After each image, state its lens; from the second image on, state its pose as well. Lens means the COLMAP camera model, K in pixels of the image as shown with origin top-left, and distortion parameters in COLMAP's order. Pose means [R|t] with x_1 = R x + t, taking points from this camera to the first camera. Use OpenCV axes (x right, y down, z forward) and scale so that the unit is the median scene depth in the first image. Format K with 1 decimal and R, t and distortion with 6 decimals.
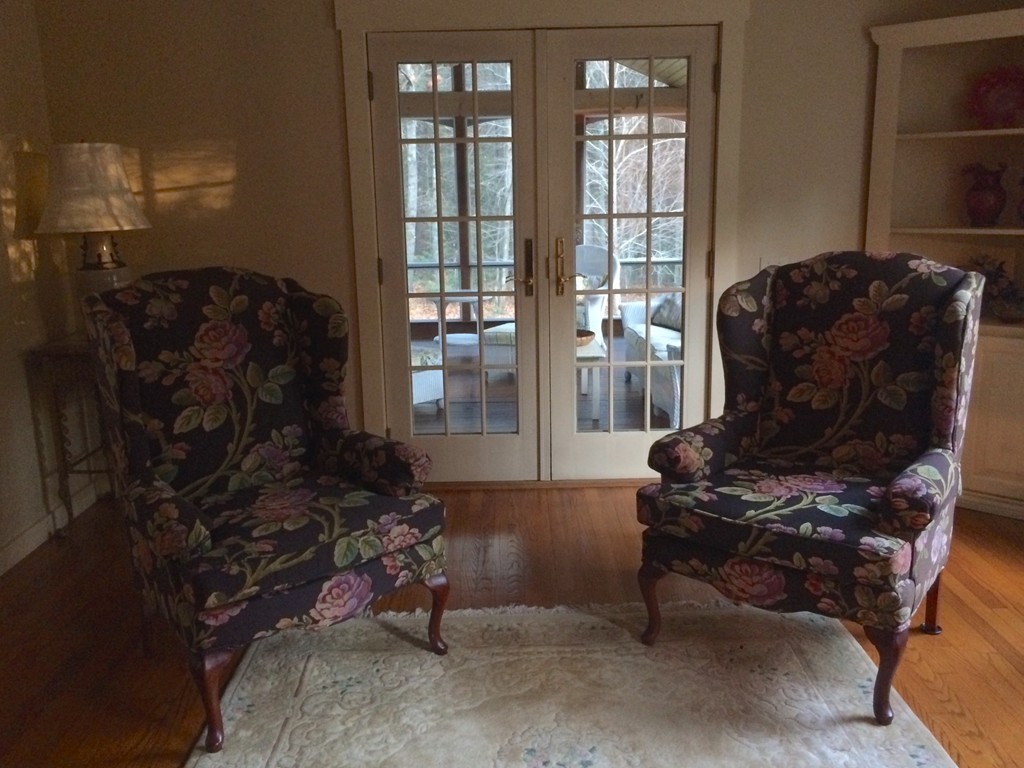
lens RADIAL K [[893.0, 0, 513.8], [0, 893.0, 383.9], [0, 0, 1]] dist [0.059916, -0.027726]
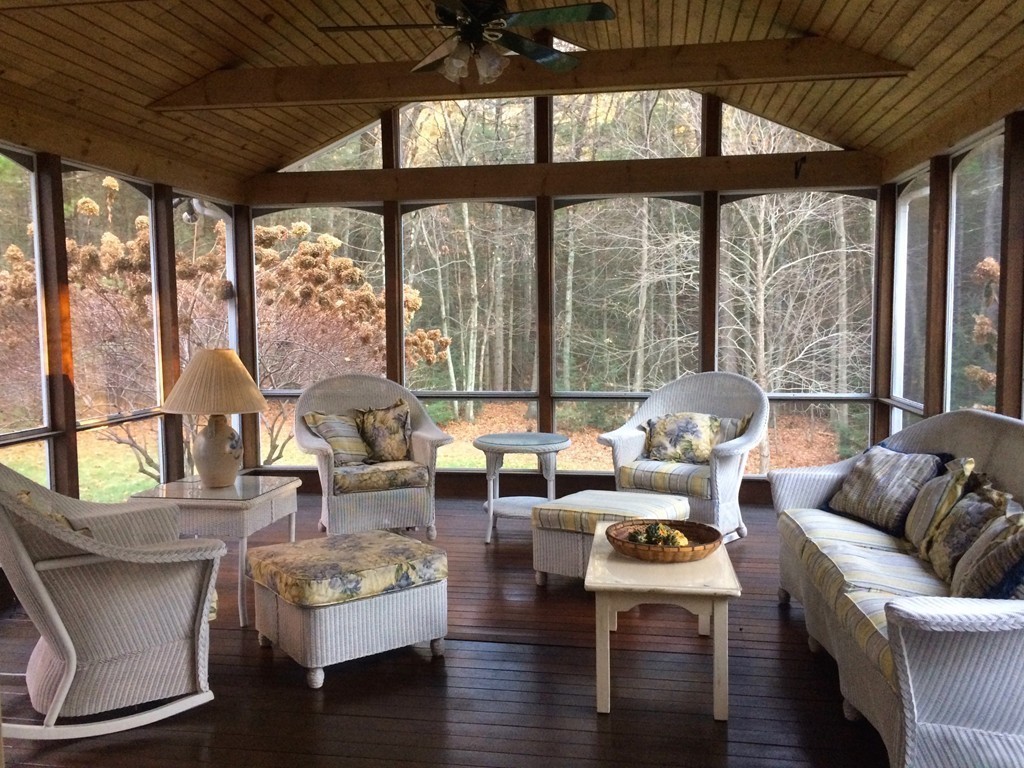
lens RADIAL K [[893.0, 0, 509.3], [0, 893.0, 386.1], [0, 0, 1]] dist [0.059916, -0.027726]
pose [[0.986642, 0.022975, -0.161277, 0.035903], [-0.044530, 0.990336, -0.131342, -0.049123], [0.156701, 0.136769, 0.978130, 0.317853]]
